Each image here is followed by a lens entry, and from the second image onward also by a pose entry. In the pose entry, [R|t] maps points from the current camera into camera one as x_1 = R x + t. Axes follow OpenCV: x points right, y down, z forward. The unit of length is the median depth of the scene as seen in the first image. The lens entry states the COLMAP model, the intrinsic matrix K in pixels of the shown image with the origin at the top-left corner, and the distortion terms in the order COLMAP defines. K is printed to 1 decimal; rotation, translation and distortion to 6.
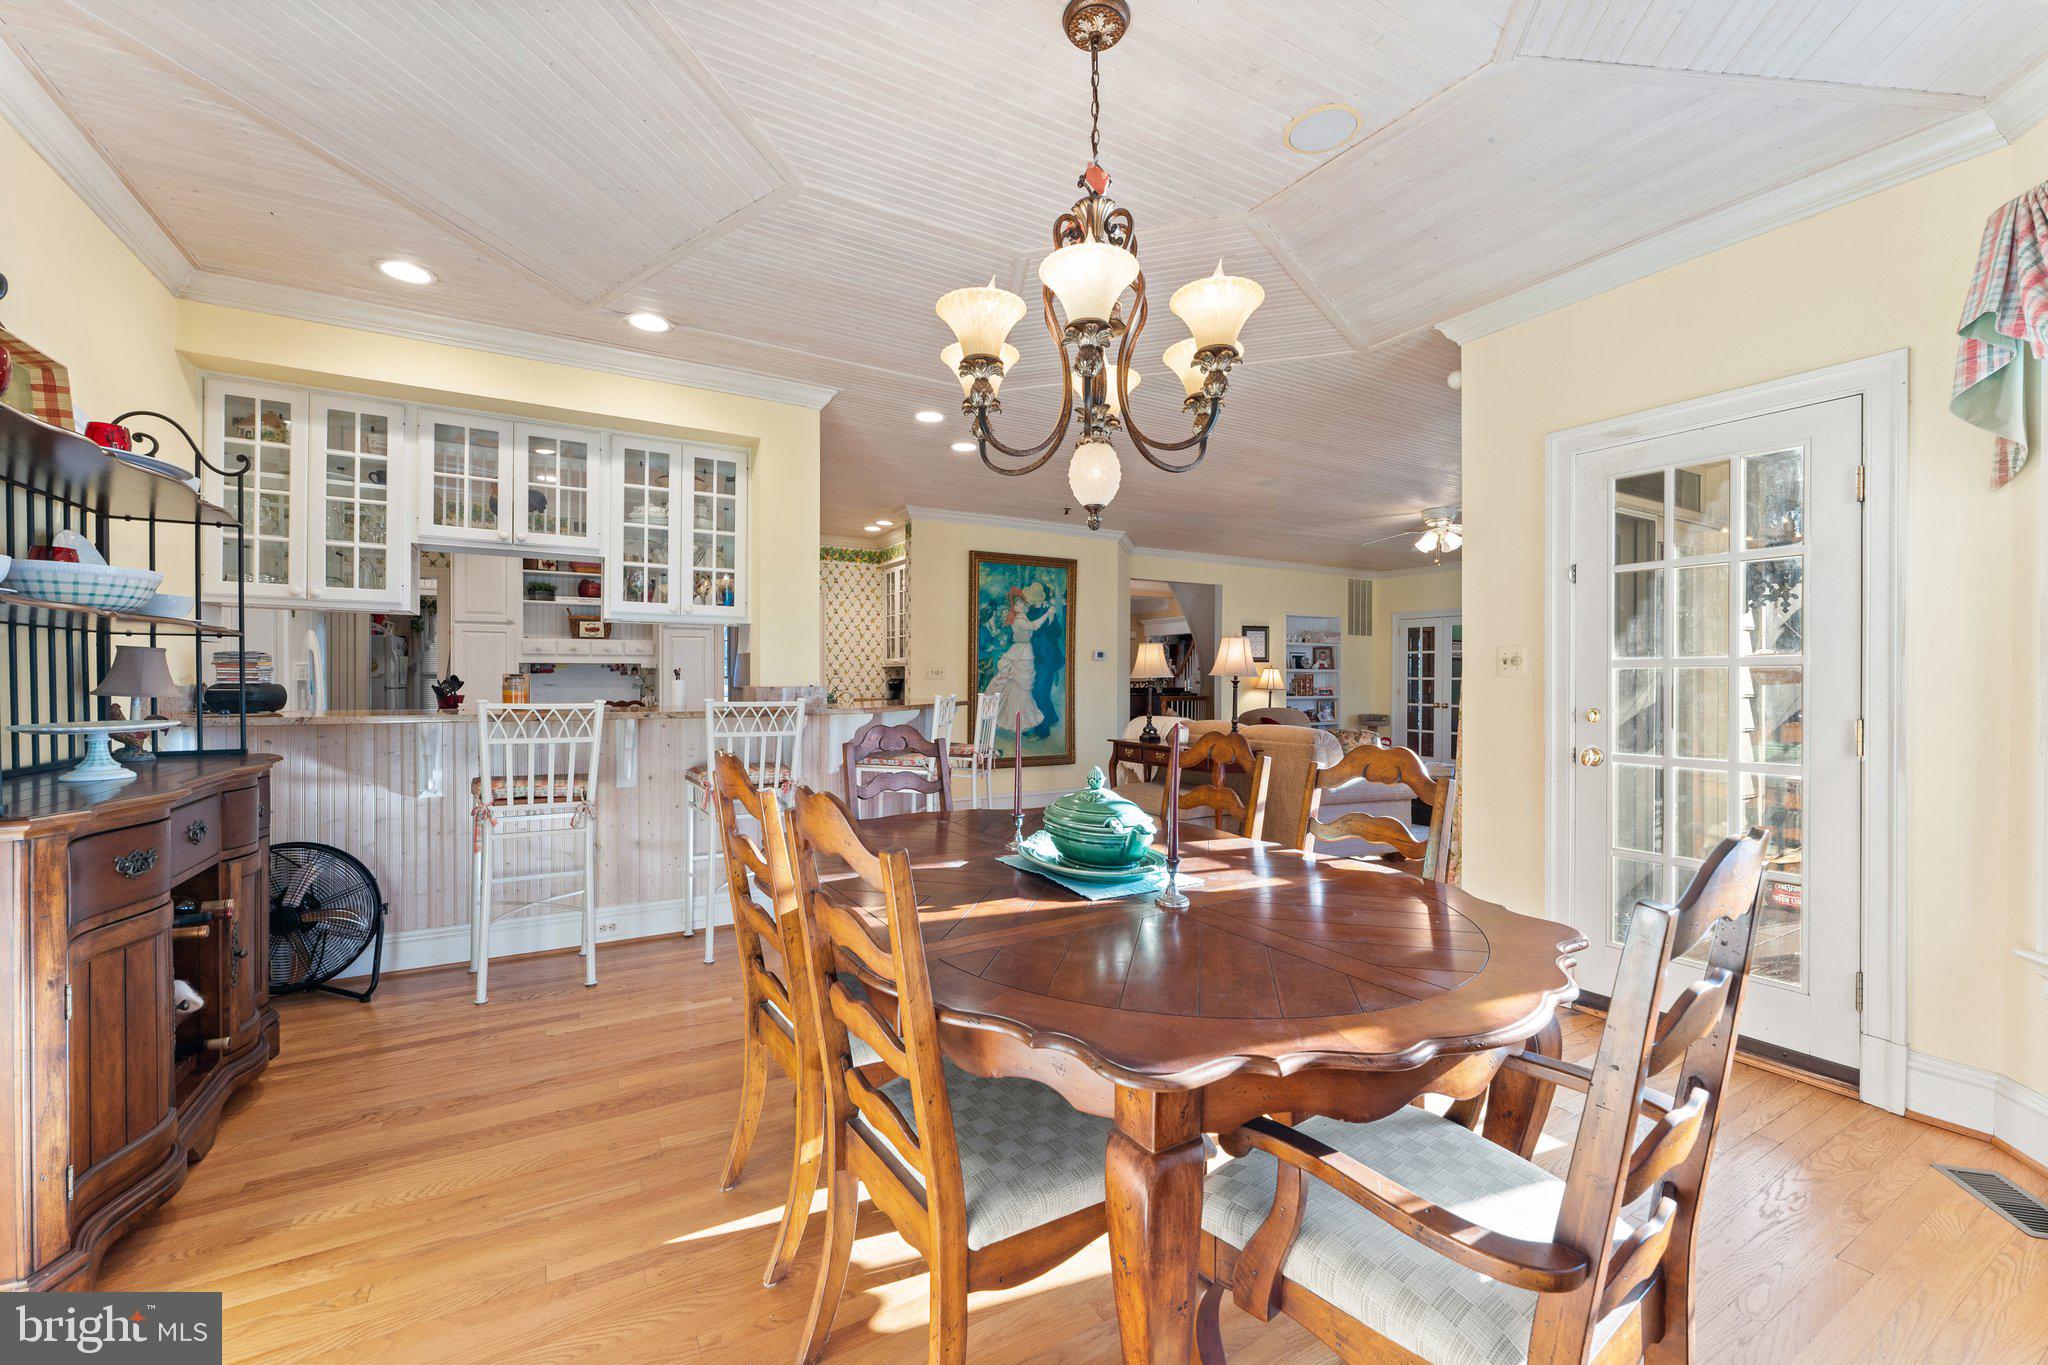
lens RADIAL K [[825.5, 0, 1018.5], [0, 825.5, 686.6], [0, 0, 1]] dist [0.000152, 0.000050]
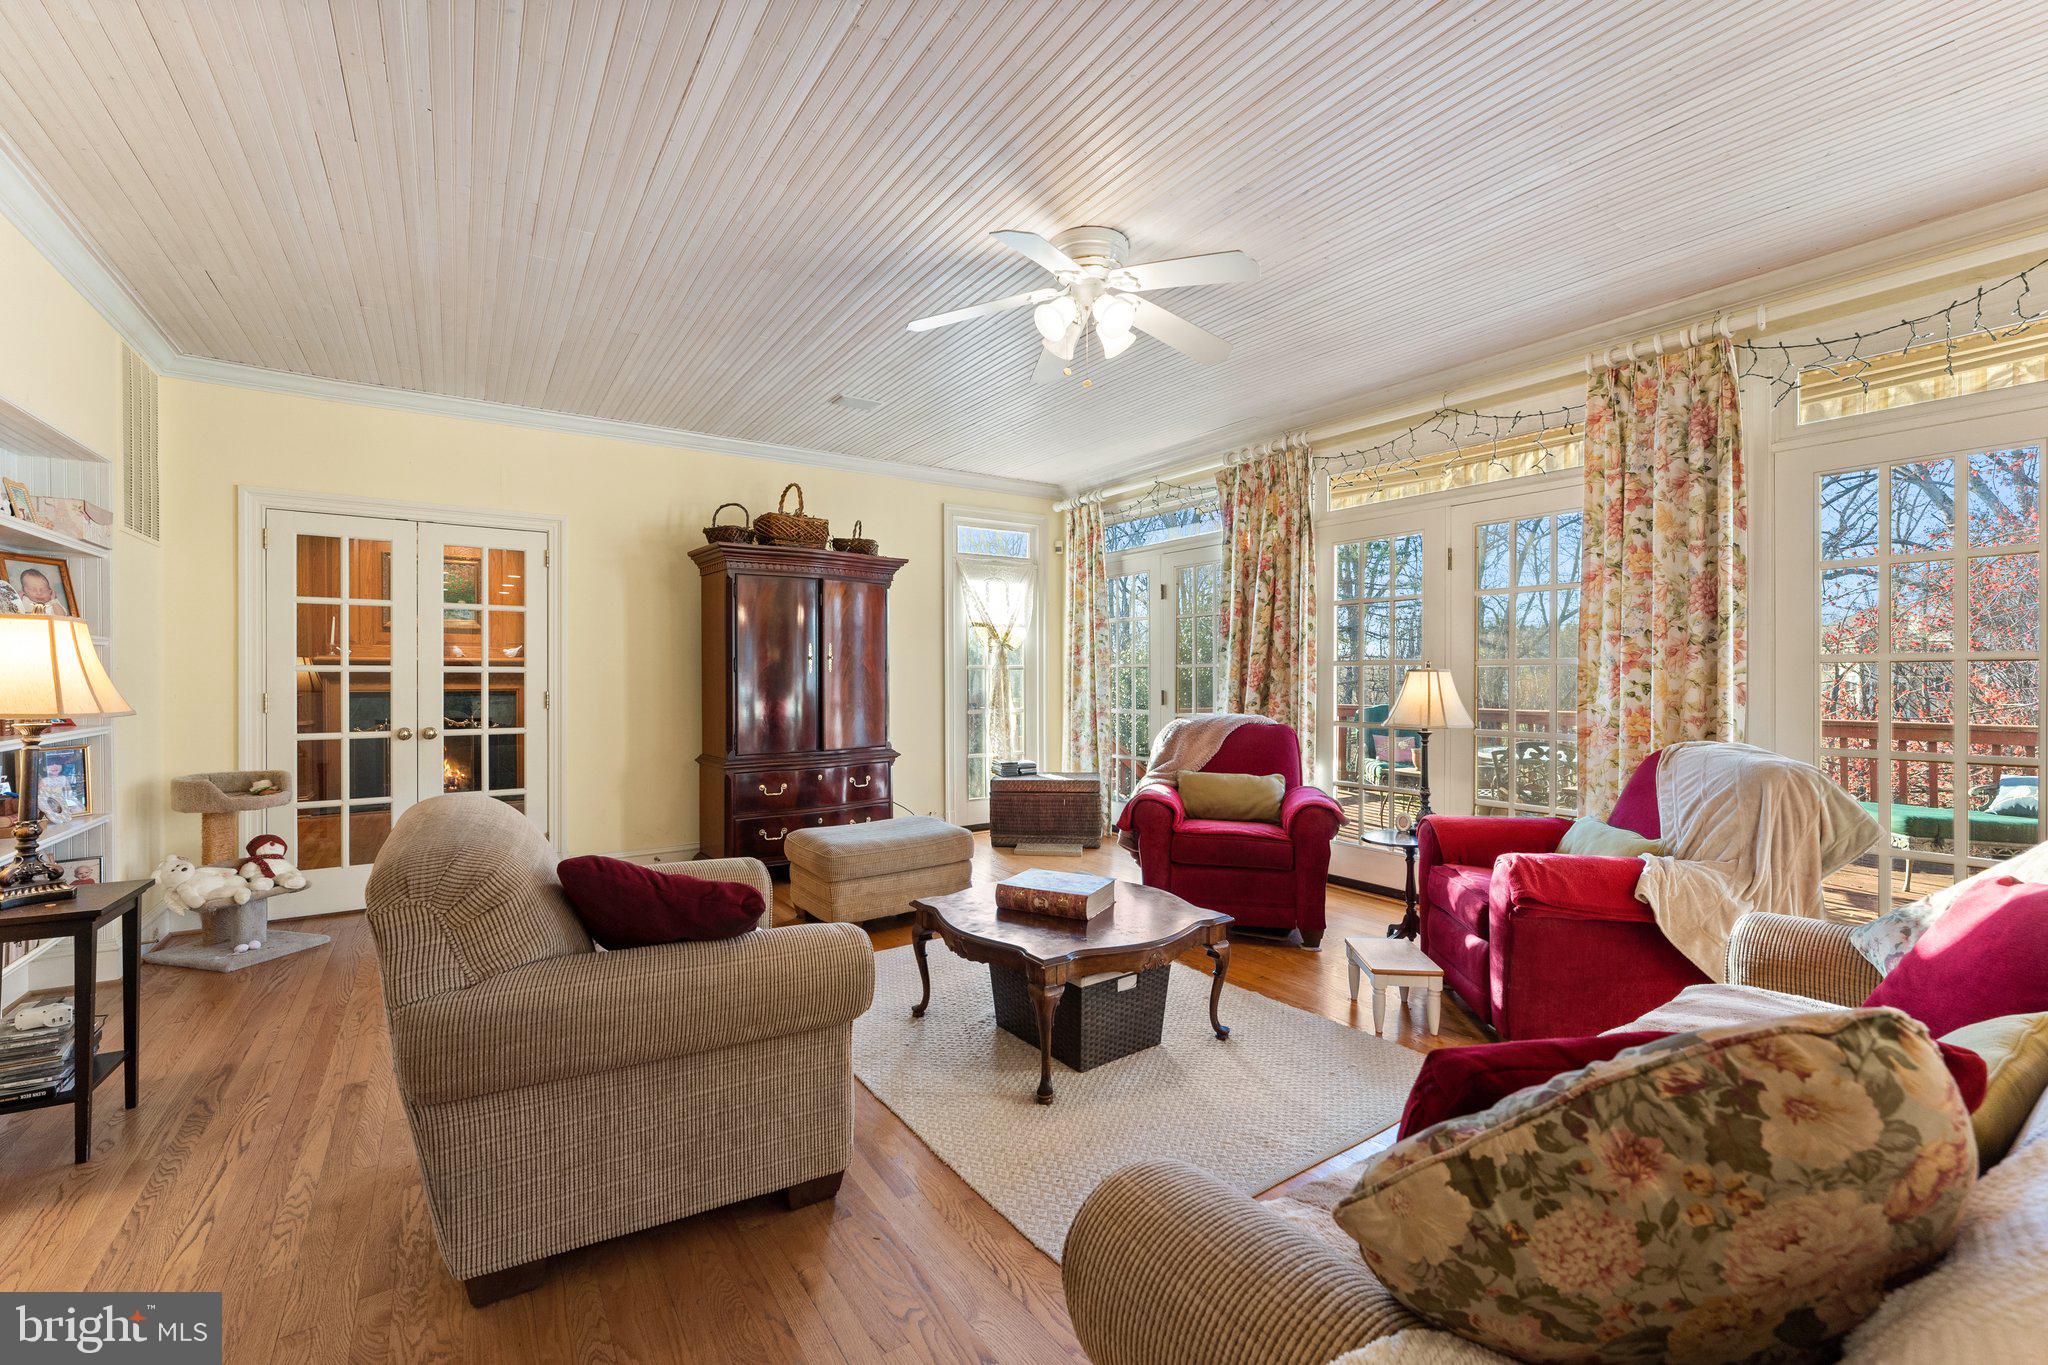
lens RADIAL K [[857.2, 0, 1017.7], [0, 857.2, 676.2], [0, 0, 1]] dist [-0.000403, 0.000082]
pose [[-0.052562, -0.007423, 0.998590, 0.061574], [0.010722, 0.999911, 0.007997, -0.005695], [-0.998560, 0.011127, -0.052478, 0.703736]]
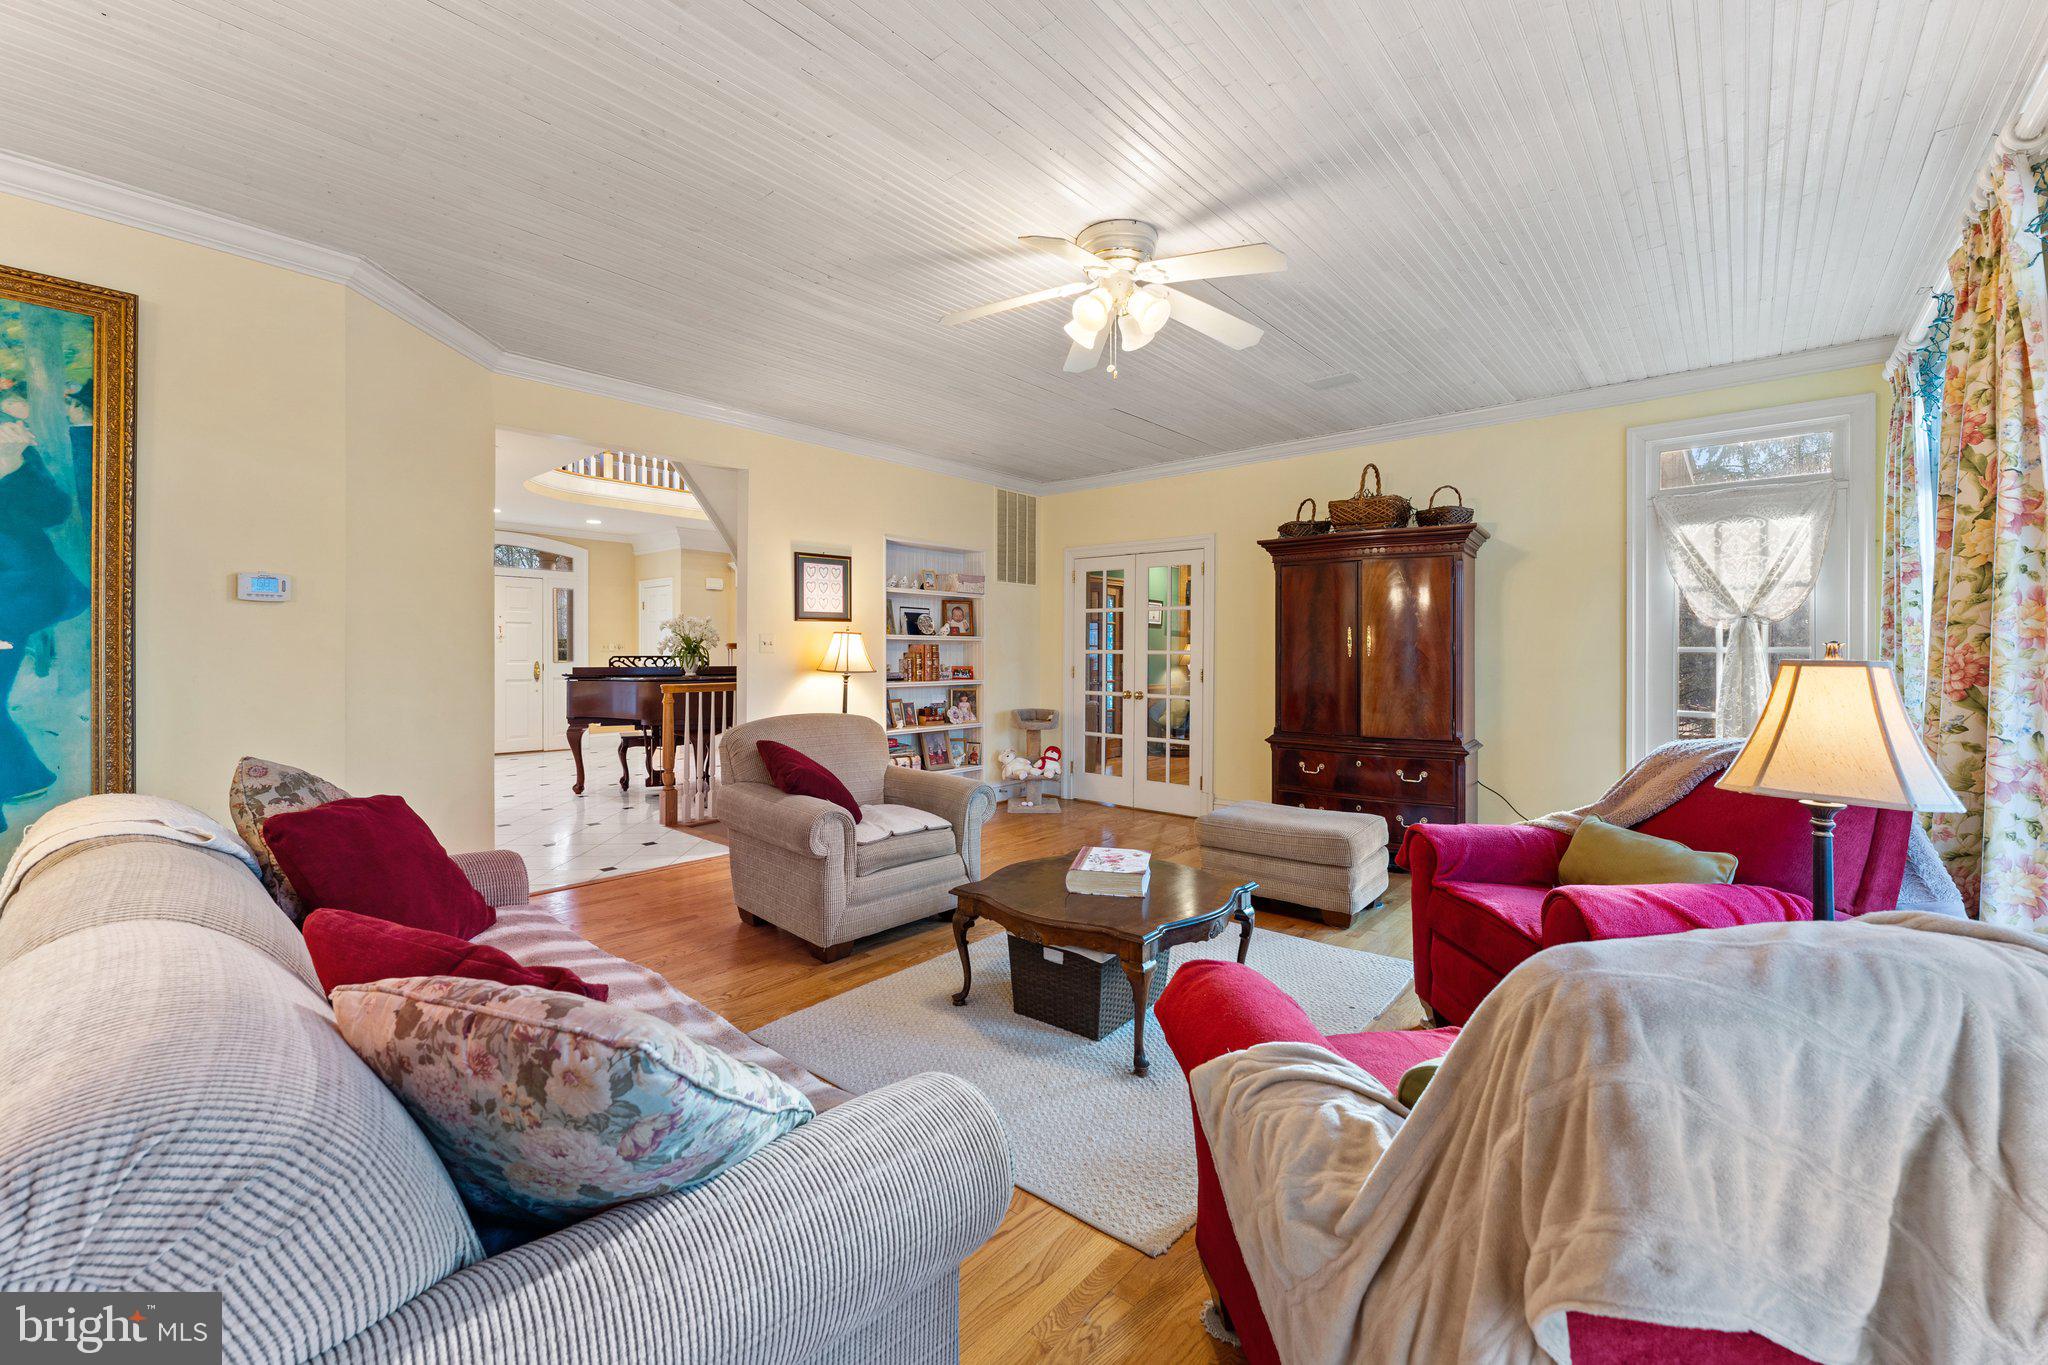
lens RADIAL K [[829.2, 0, 1021.4], [0, 829.2, 660.3], [0, 0, 1]] dist [-0.000495, 0.000018]
pose [[0.946594, -0.003330, 0.322411, 0.221686], [0.003372, 0.999994, 0.000429, -0.003569], [-0.322410, 0.000681, 0.946600, 0.418732]]
